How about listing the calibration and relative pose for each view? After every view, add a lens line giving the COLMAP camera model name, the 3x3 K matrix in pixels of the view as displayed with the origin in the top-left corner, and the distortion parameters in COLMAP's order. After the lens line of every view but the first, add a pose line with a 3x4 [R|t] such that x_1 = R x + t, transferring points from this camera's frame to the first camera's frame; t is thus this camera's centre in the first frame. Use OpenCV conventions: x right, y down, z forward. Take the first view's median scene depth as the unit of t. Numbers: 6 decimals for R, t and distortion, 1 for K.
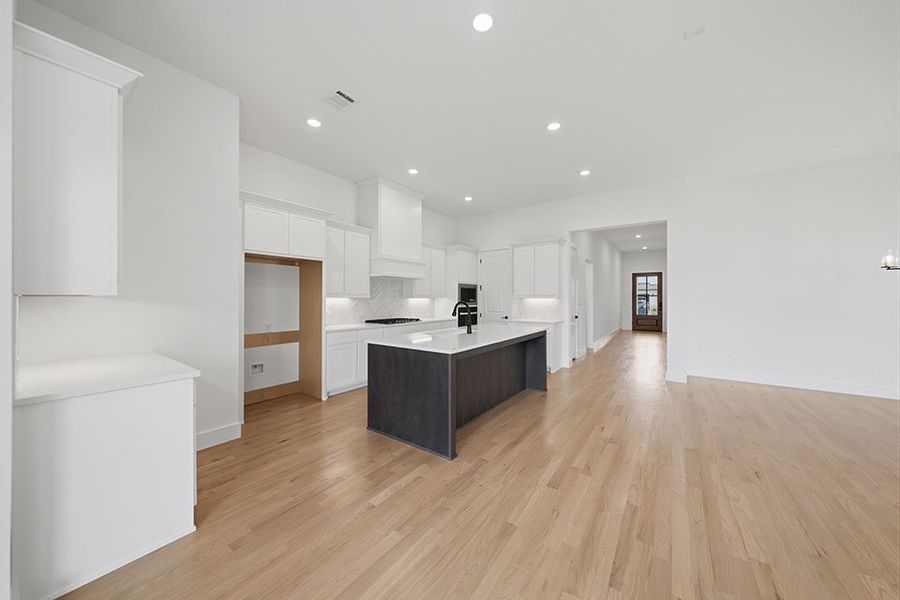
lens RADIAL K [[308.0, 0, 448.9], [0, 308.0, 297.8], [0, 0, 1]] dist [-0.000577, 0.000580]
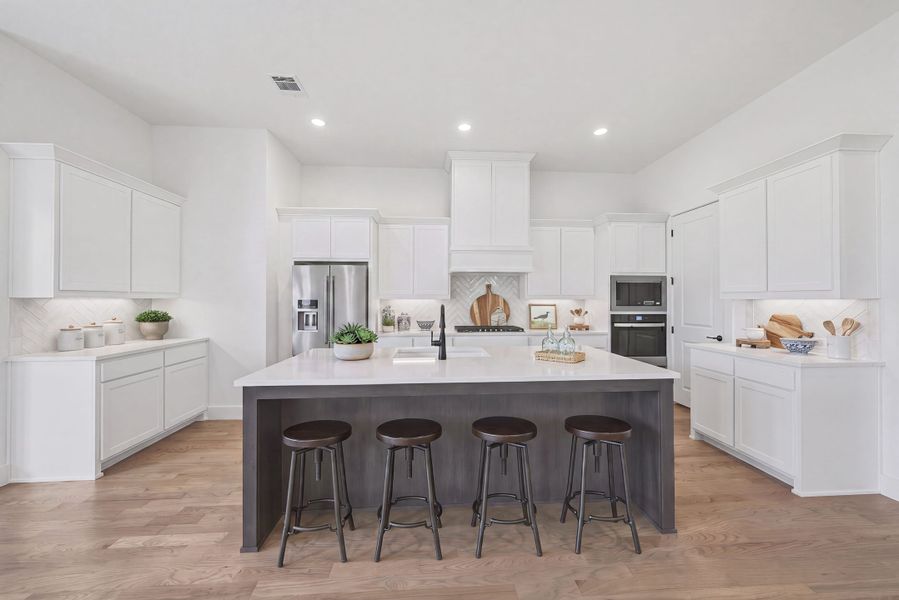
lens RADIAL K [[307.7, 0, 446.8], [0, 307.7, 297.0], [0, 0, 1]] dist [-0.000577, 0.000580]
pose [[0.633622, -0.008767, -0.773593, 0.420421], [0.001904, 0.999950, -0.009773, 0.002458], [0.773640, 0.004719, 0.633607, 0.499932]]
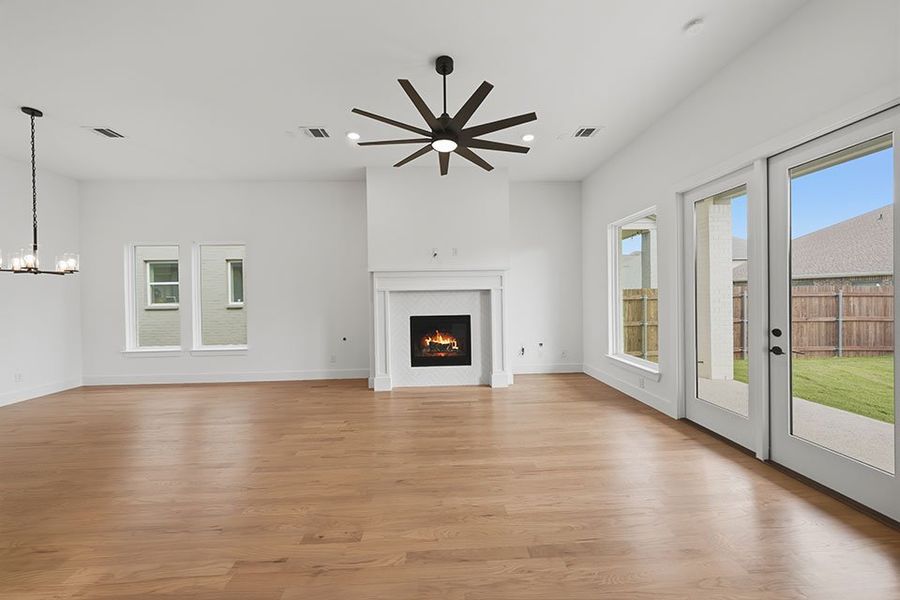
lens RADIAL K [[308.0, 0, 442.7], [0, 308.0, 300.0], [0, 0, 1]] dist [-0.000577, 0.000580]
pose [[-0.615436, 0.004724, 0.788172, -0.059496], [0.016133, 0.999848, 0.006604, 0.003813], [-0.788021, 0.016780, -0.615419, 0.348494]]
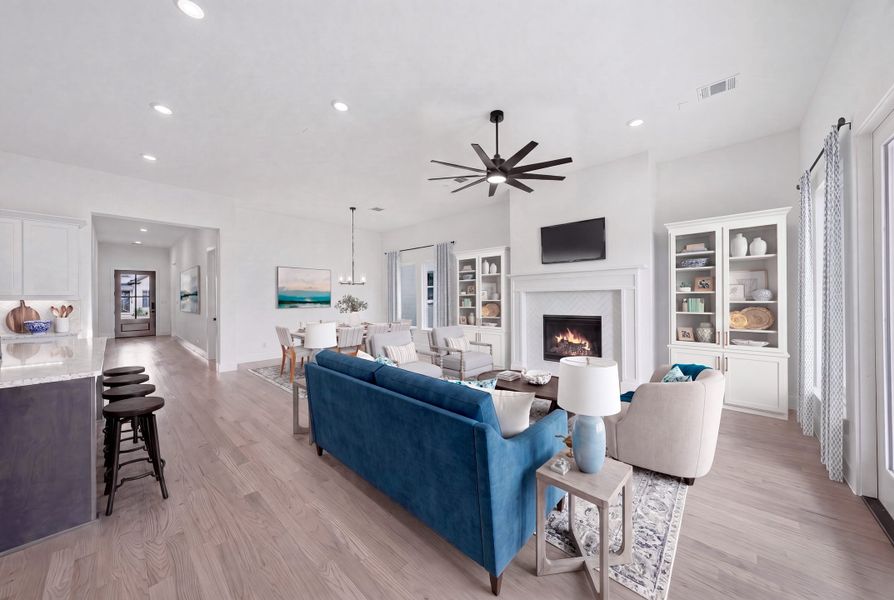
lens RADIAL K [[307.1, 0, 445.0], [0, 307.1, 297.9], [0, 0, 1]] dist [0.000924, 0.000080]
pose [[0.121309, -0.001040, 0.992614, -0.334402], [0.005501, 0.999985, 0.000376, -0.000047], [-0.992600, 0.005415, 0.121313, 0.049297]]
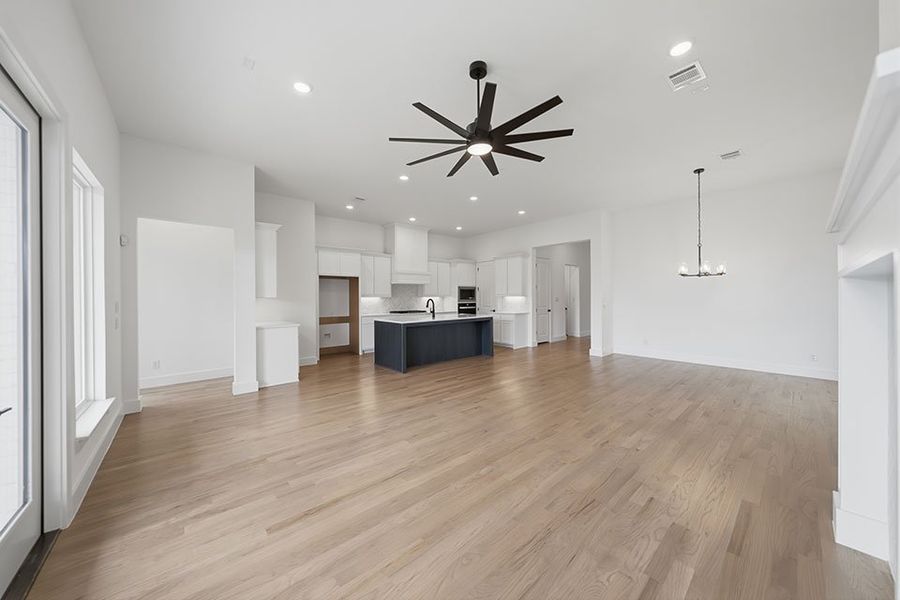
lens RADIAL K [[308.0, 0, 450.8], [0, 308.0, 297.6], [0, 0, 1]] dist [-0.000577, 0.000580]
pose [[0.975441, -0.009130, -0.220073, 0.433496], [0.010095, 0.999944, 0.003260, -0.000127], [0.220031, -0.005401, 0.975478, -0.538905]]
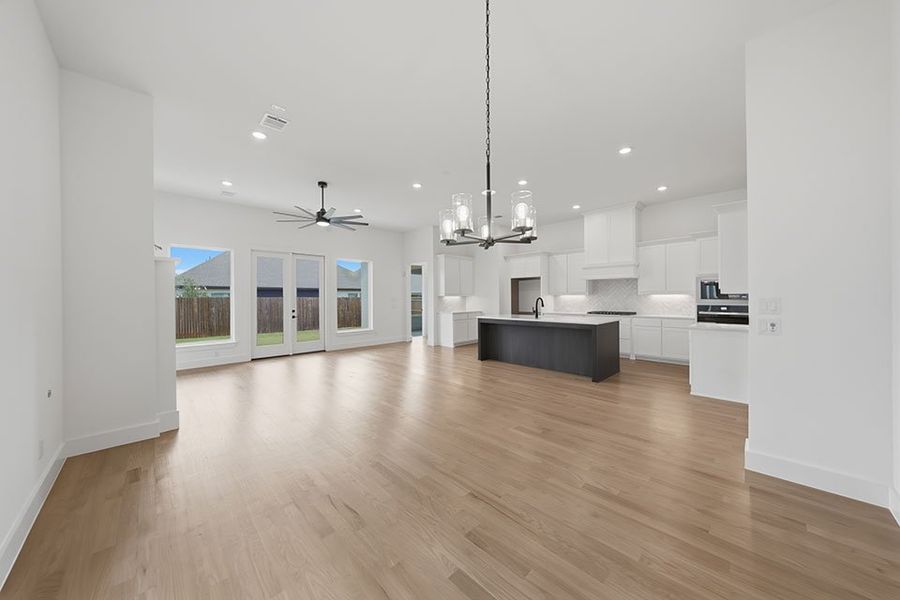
lens RADIAL K [[308.0, 0, 452.5], [0, 308.0, 296.2], [0, 0, 1]] dist [-0.000577, 0.000580]
pose [[-0.156929, 0.000444, -0.987610, 1.388961], [0.009810, 0.999951, -0.001109, 0.001104], [0.987561, -0.009862, -0.156926, 0.648413]]
